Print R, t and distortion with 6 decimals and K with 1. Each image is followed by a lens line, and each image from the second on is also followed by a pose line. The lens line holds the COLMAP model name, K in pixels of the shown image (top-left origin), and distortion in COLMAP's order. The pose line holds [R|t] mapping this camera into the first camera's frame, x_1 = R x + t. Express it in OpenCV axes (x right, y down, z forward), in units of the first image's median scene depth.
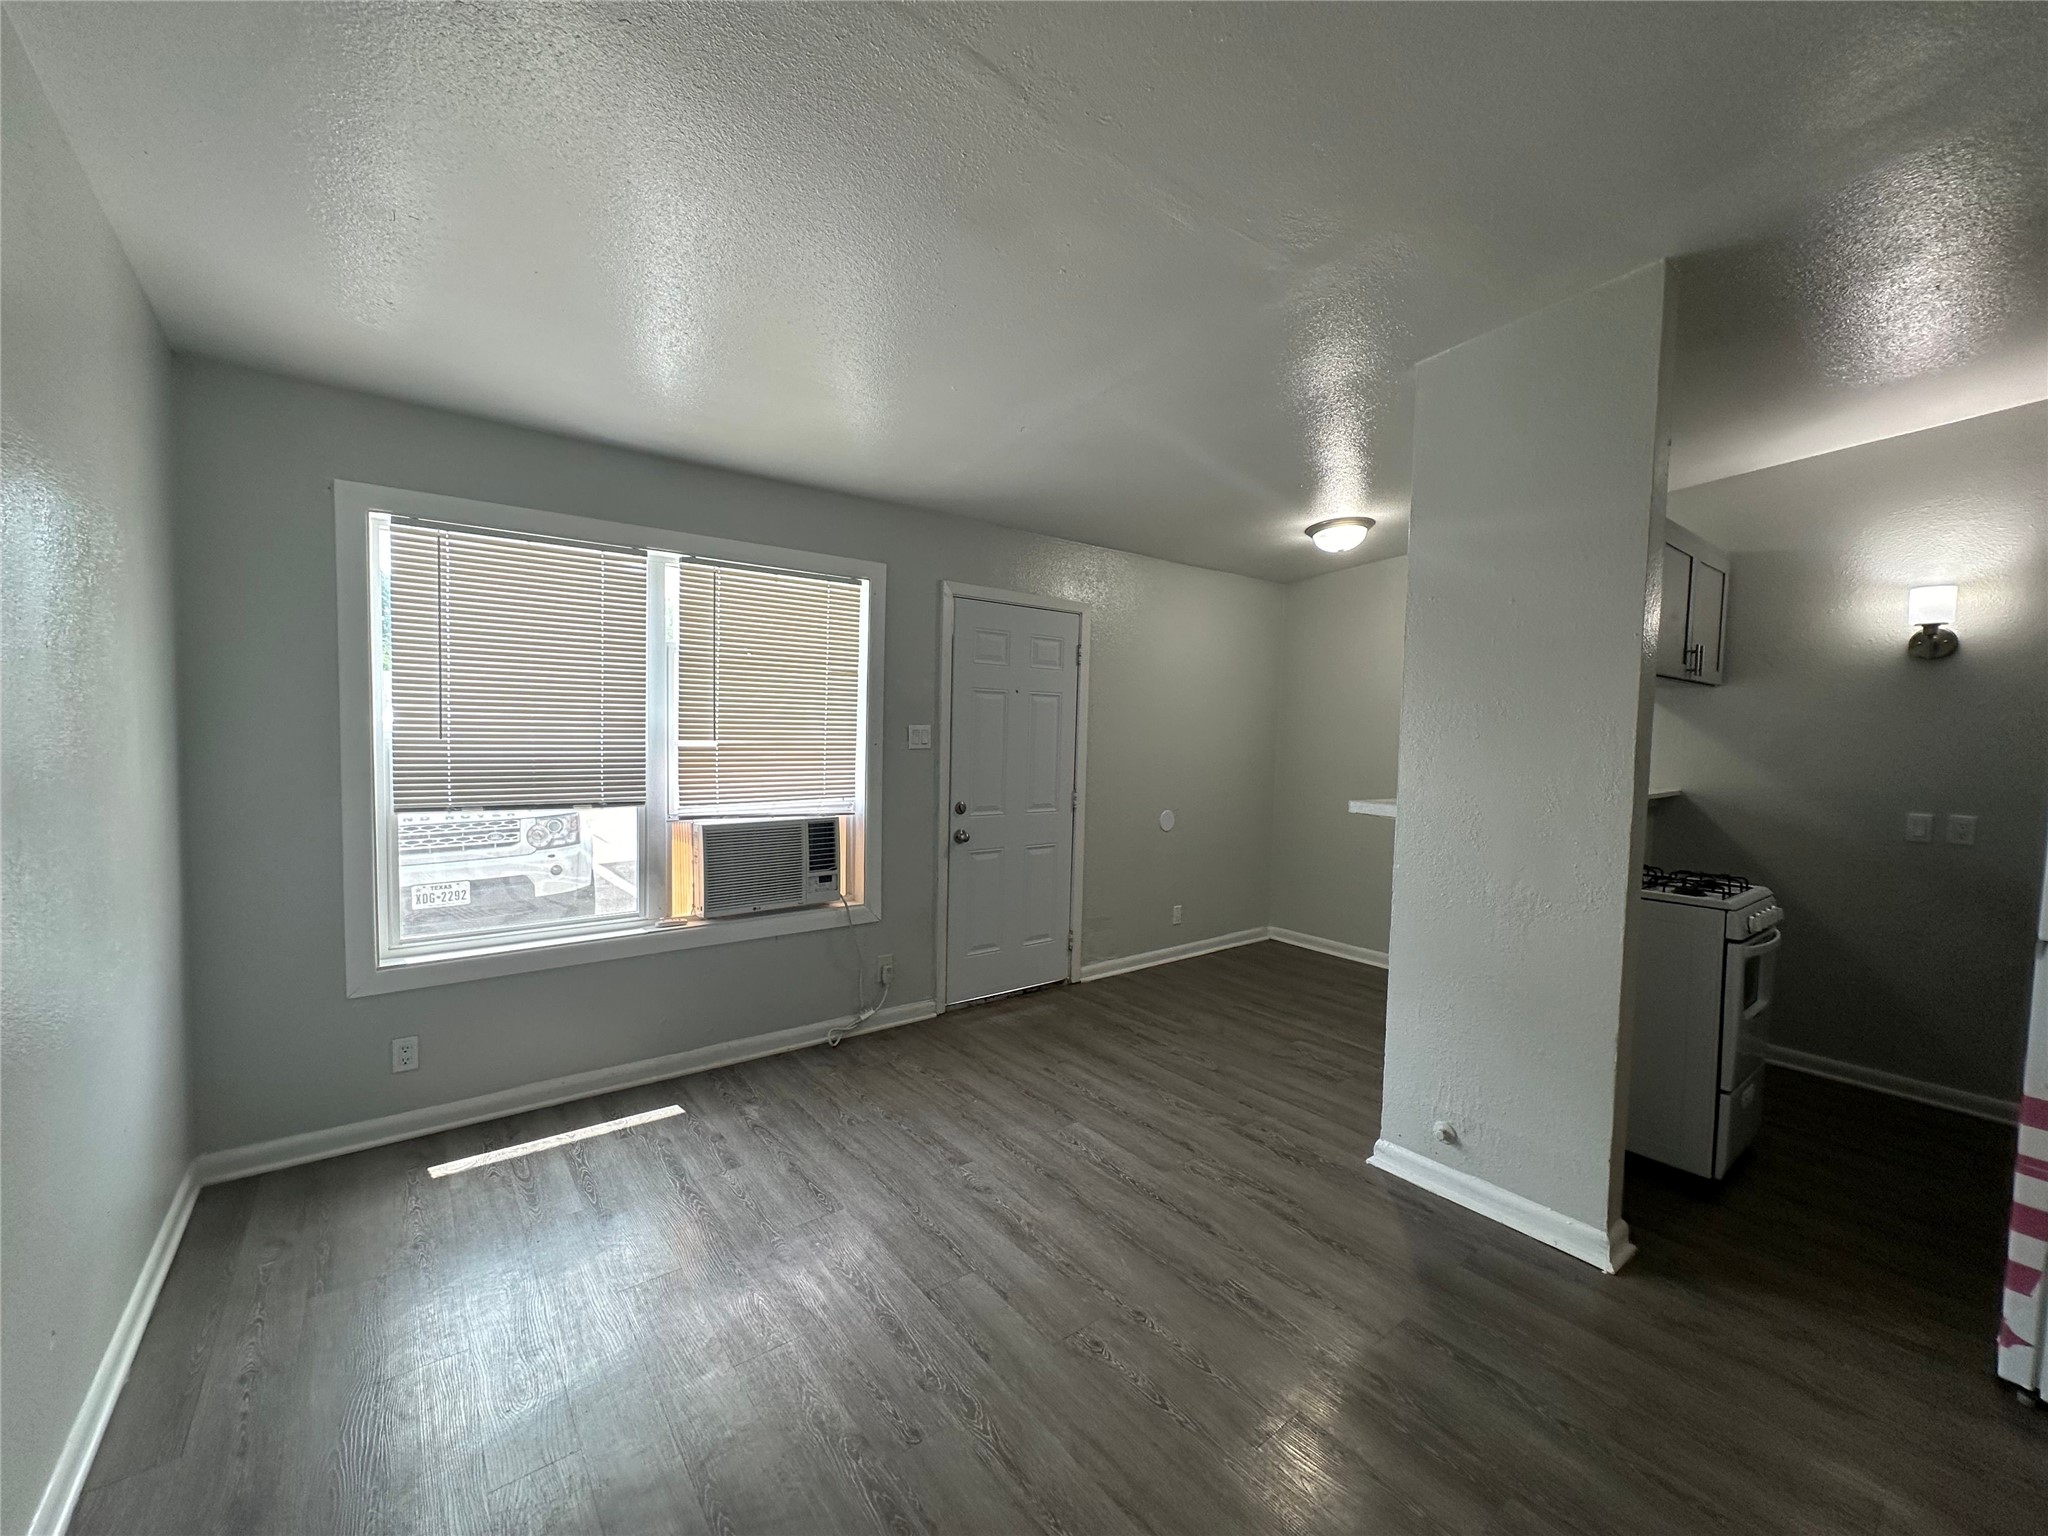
lens RADIAL K [[815.7, 0, 1013.3], [0, 815.7, 770.6], [0, 0, 1]] dist [-0.003453, 0.000404]
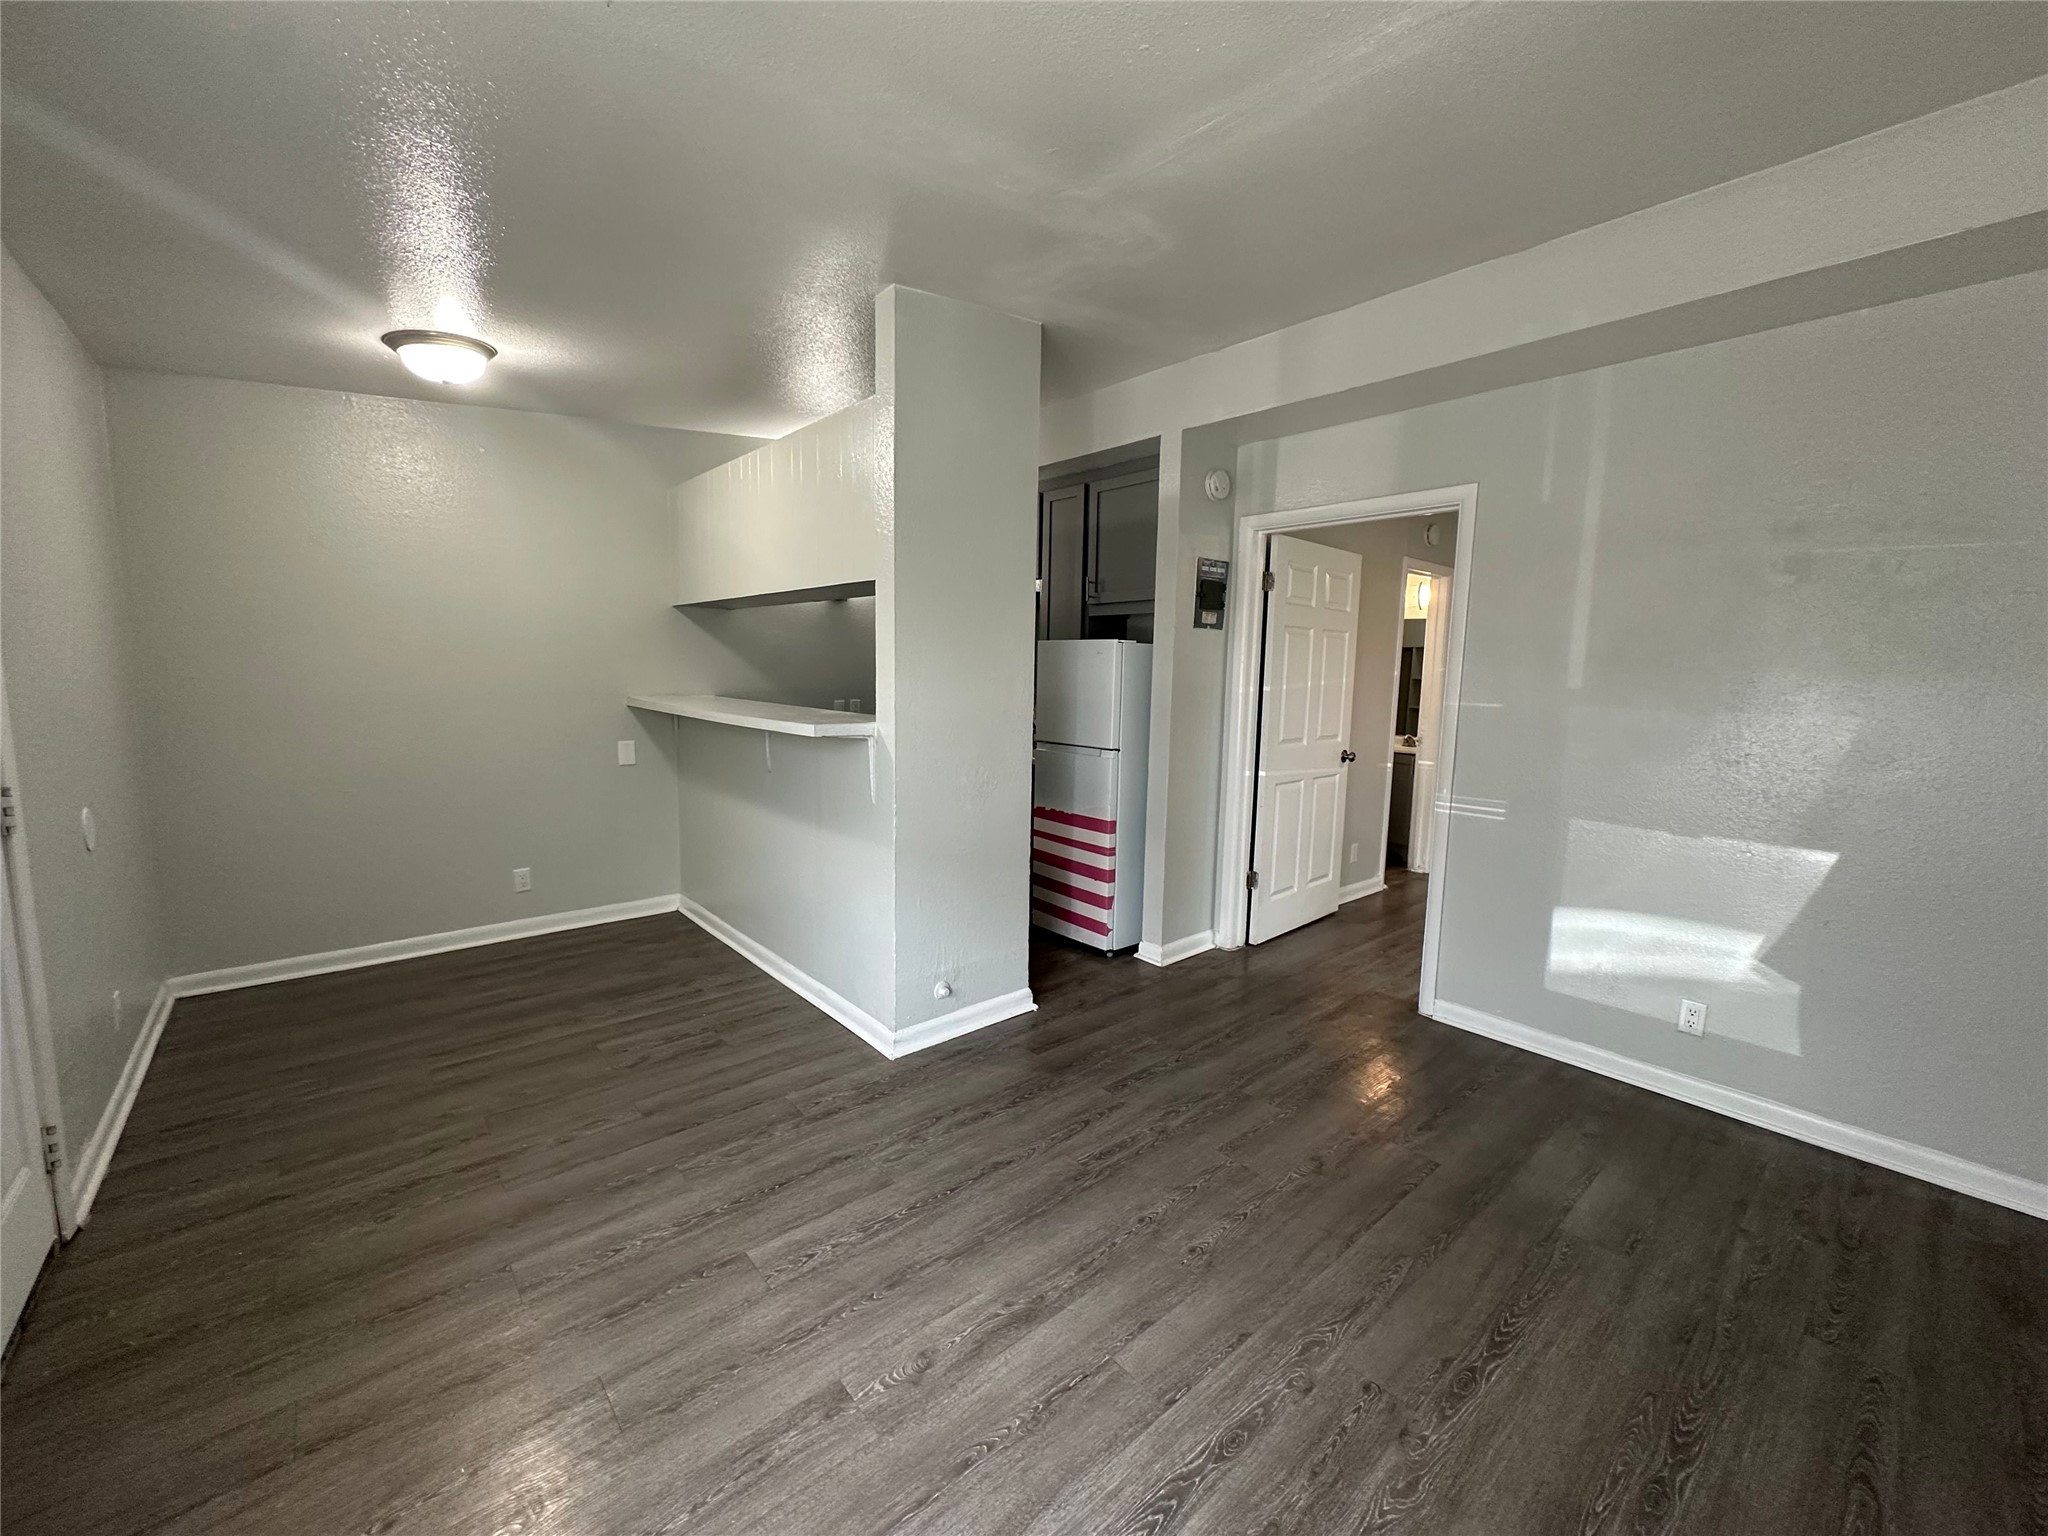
lens RADIAL K [[815.7, 0, 1032.8], [0, 815.7, 761.8], [0, 0, 1]] dist [-0.003453, 0.000404]
pose [[-0.061071, -0.140367, 0.988214, -0.622175], [0.034294, 0.989183, 0.142624, -0.055200], [-0.997544, 0.042600, -0.055597, 0.924893]]
